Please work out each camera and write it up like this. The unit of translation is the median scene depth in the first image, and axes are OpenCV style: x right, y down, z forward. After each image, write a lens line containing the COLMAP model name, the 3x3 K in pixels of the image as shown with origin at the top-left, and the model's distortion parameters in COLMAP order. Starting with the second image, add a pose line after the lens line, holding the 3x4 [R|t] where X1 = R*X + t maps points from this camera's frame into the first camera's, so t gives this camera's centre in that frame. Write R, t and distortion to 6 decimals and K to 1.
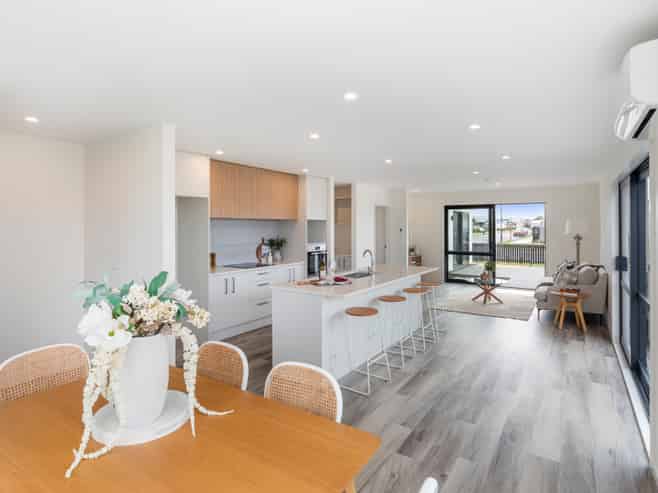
lens RADIAL K [[367.6, 0, 328.4], [0, 367.6, 227.1], [0, 0, 1]] dist [-0.000763, -0.000151]
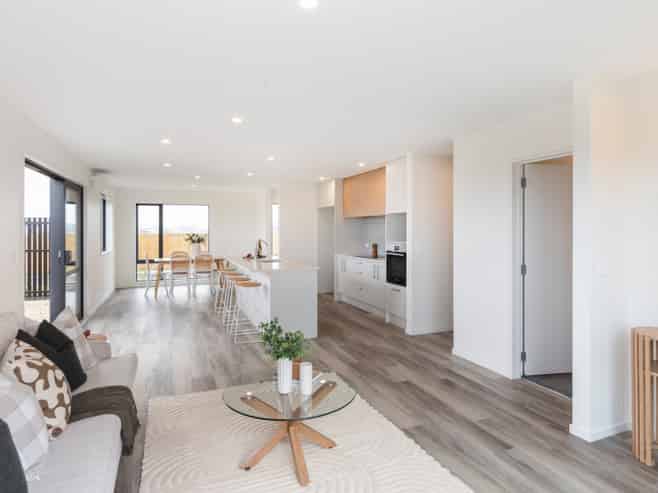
lens RADIAL K [[397.8, 0, 329.0], [0, 397.8, 246.5], [0, 0, 1]] dist [-0.000537, -0.000190]
pose [[-0.570419, 0.032201, -0.820723, 0.800078], [0.002083, 0.999285, 0.037759, 0.021690], [0.821351, 0.019829, -0.570078, 1.431080]]
